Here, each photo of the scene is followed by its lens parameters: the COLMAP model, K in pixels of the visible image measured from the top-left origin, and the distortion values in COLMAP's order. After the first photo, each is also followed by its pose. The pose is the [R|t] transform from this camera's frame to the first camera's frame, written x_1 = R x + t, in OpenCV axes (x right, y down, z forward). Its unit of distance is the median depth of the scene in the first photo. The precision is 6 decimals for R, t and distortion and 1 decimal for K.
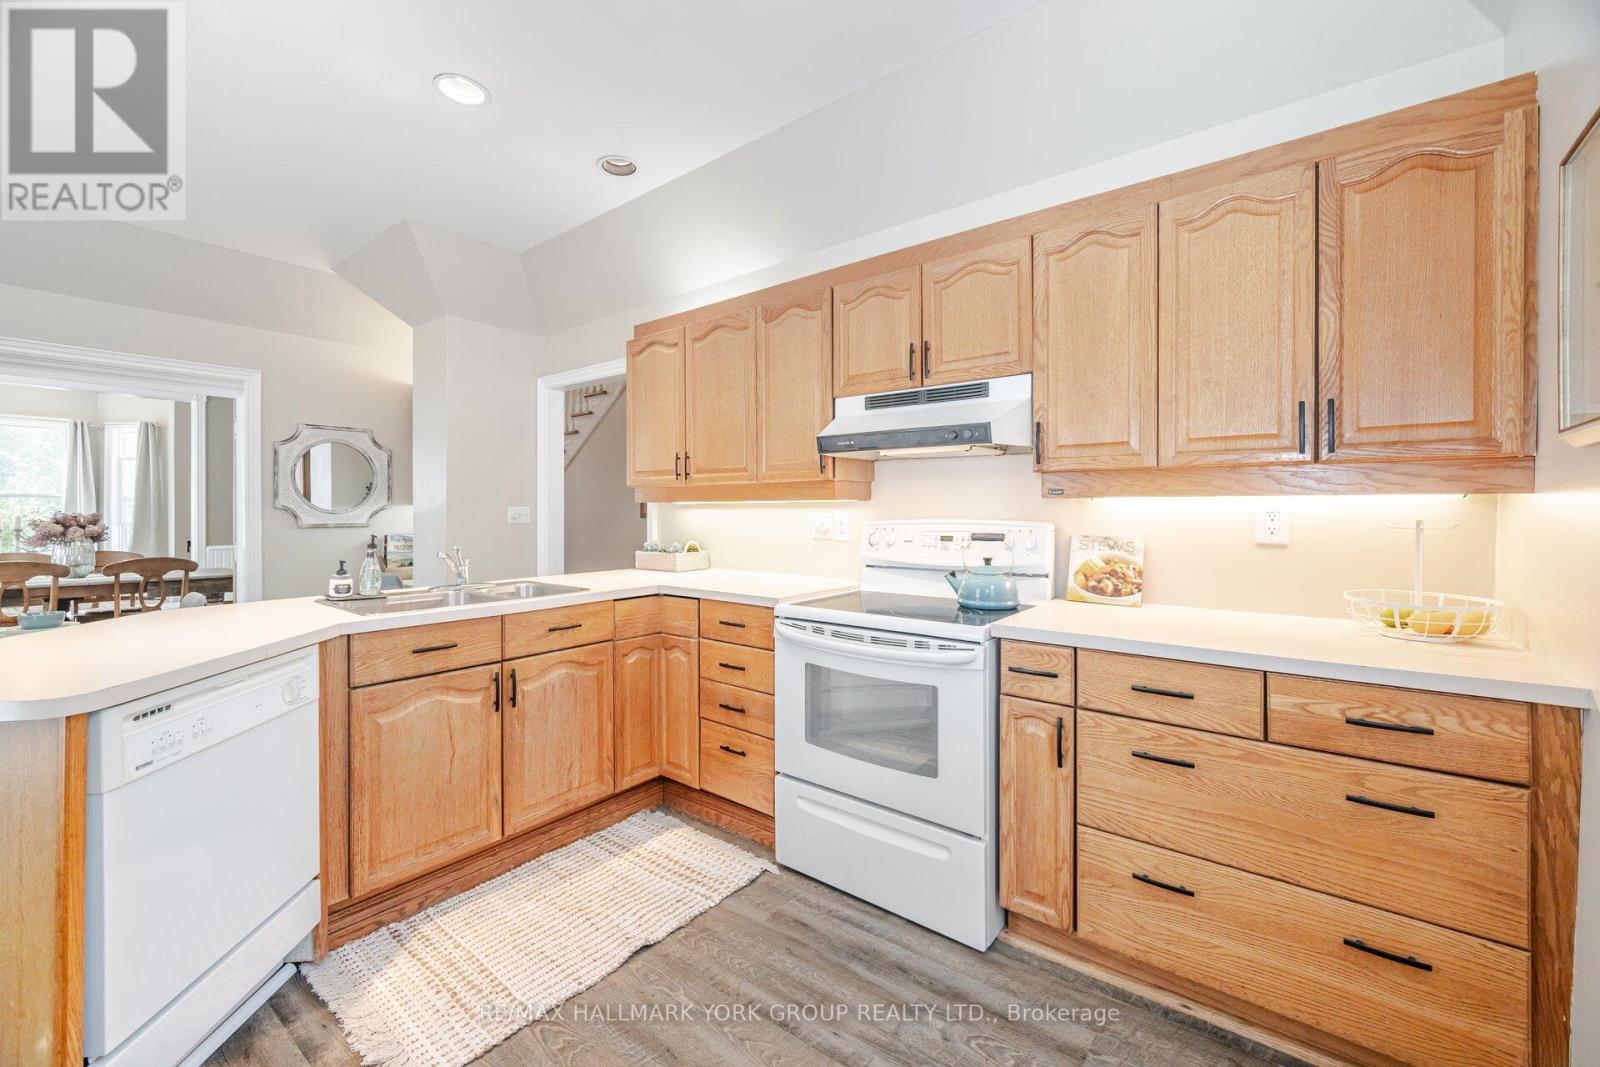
lens RADIAL K [[646.0, 0, 788.0], [0, 646.0, 522.2], [0, 0, 1]] dist [-0.001325, -0.000299]
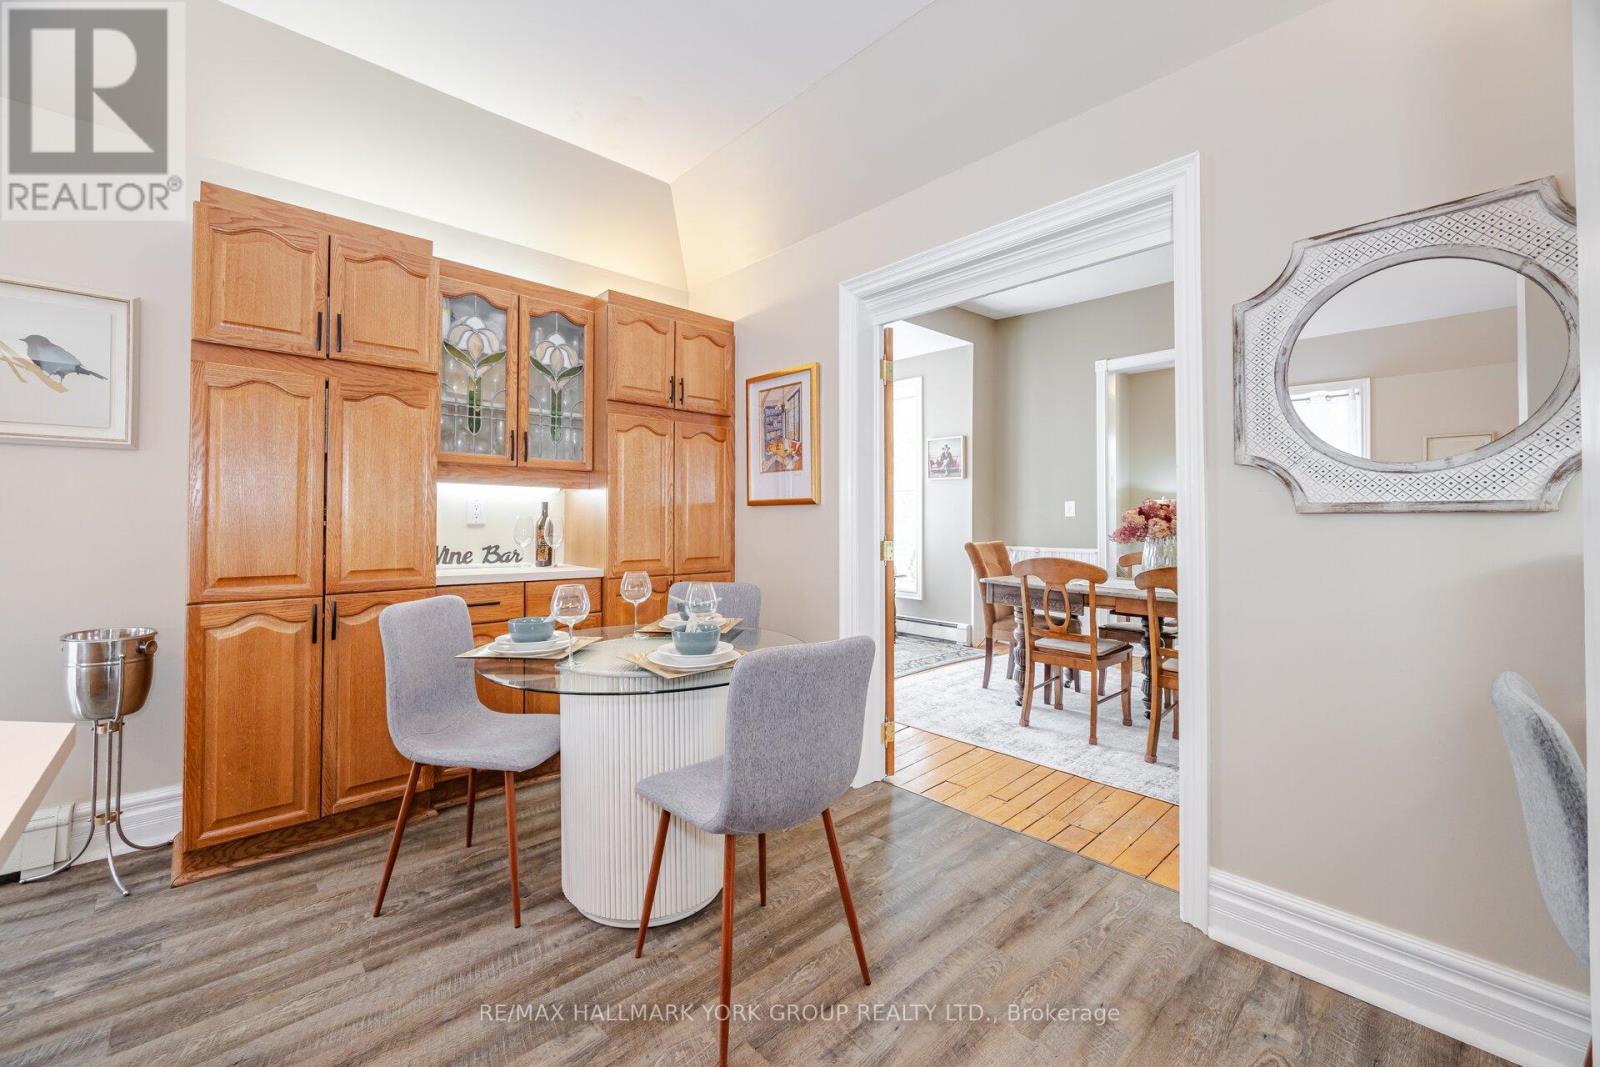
lens RADIAL K [[650.2, 0, 789.6], [0, 650.2, 510.8], [0, 0, 1]] dist [-0.000830, -0.000184]
pose [[-0.159102, -0.016320, -0.987127, -0.666563], [-0.020456, 0.999703, -0.013231, 0.037566], [0.987050, 0.018087, -0.159389, 1.544921]]
